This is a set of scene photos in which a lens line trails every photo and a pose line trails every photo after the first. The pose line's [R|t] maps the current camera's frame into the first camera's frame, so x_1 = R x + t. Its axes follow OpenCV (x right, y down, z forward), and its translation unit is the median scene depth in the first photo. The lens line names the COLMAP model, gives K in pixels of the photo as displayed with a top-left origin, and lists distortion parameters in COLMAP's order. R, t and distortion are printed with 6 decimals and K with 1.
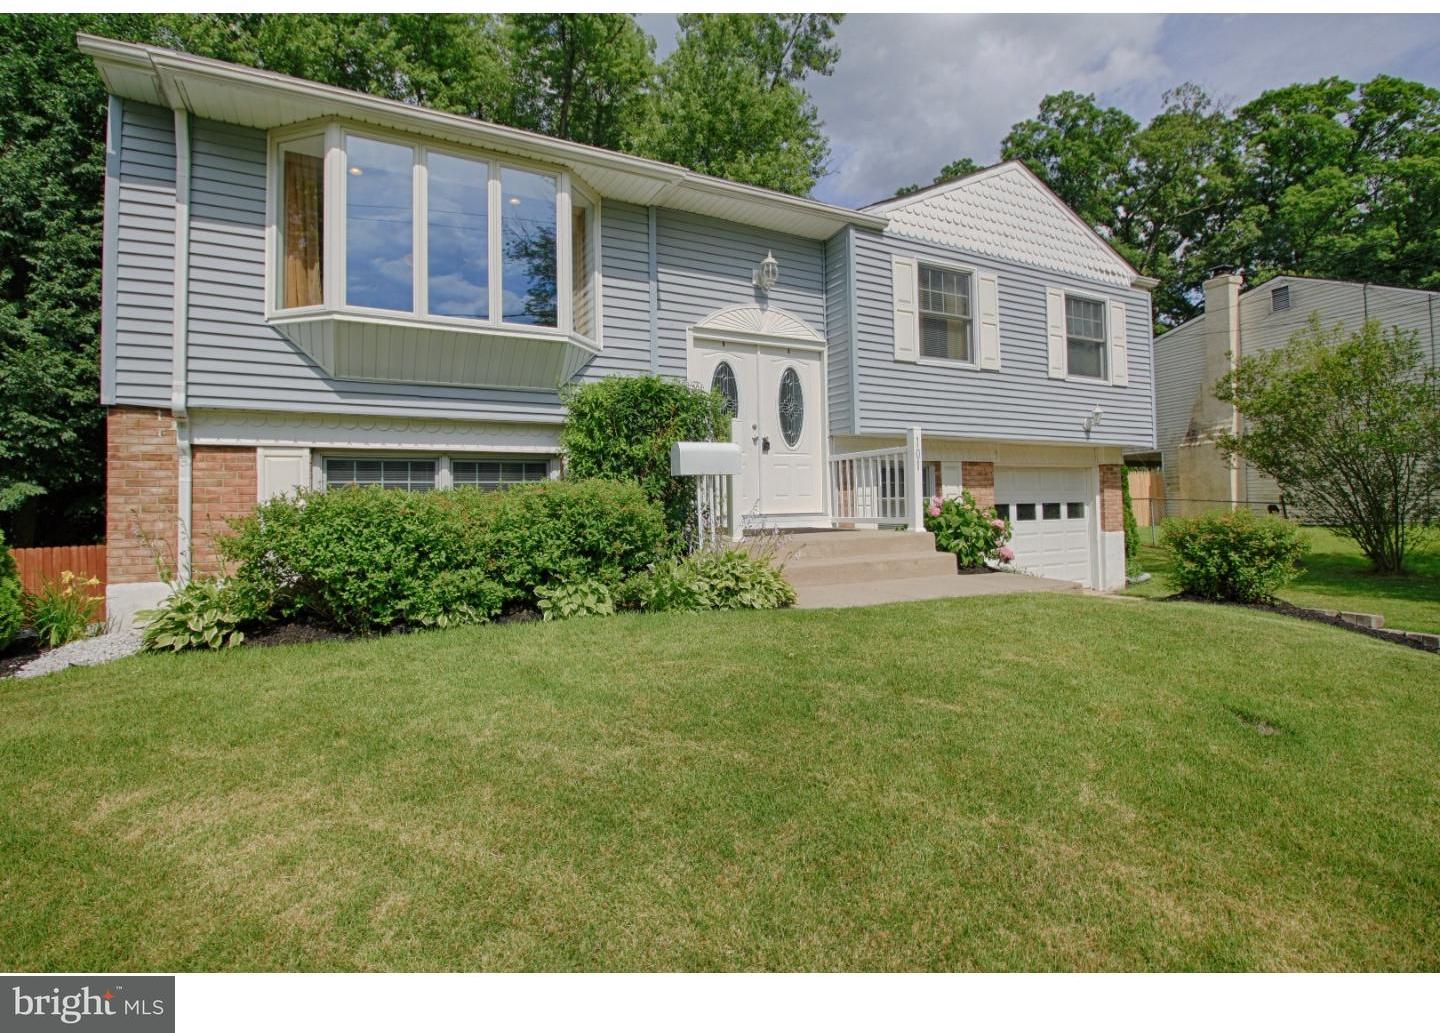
lens RADIAL K [[662.9, 0, 712.8], [0, 662.9, 510.7], [0, 0, 1]] dist [-0.015128, -0.000866]
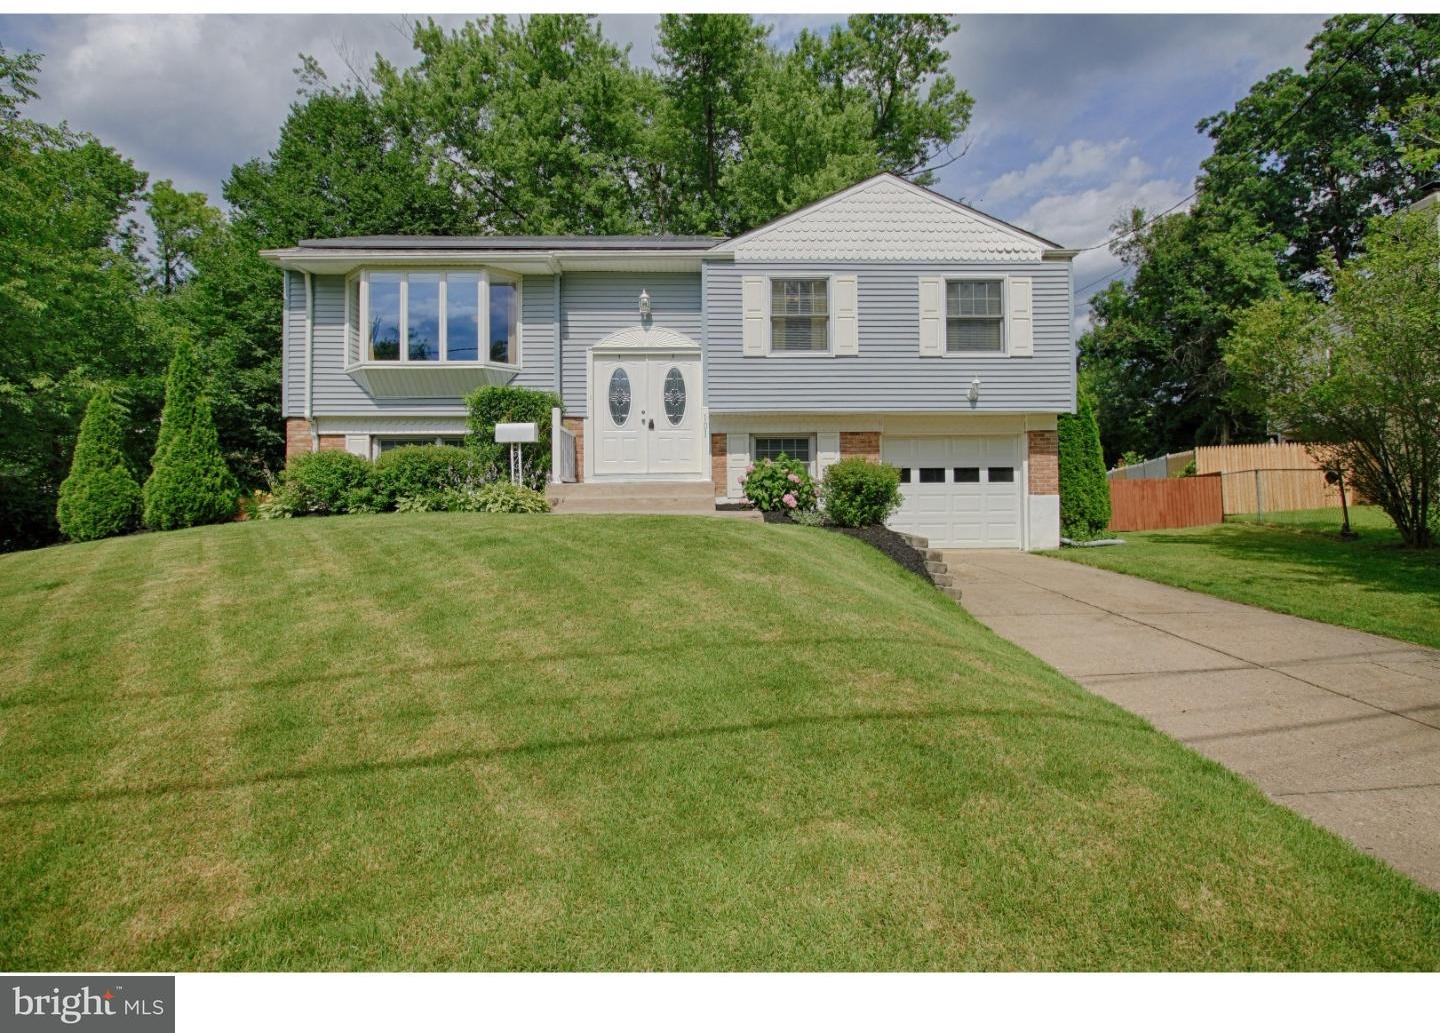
lens RADIAL K [[662.9, 0, 735.0], [0, 662.9, 515.1], [0, 0, 1]] dist [-0.015128, -0.000866]
pose [[0.907488, 0.016764, -0.419743, 0.823977], [-0.009387, 0.999763, 0.019633, 0.064863], [0.419972, -0.013876, 0.907431, -0.216150]]
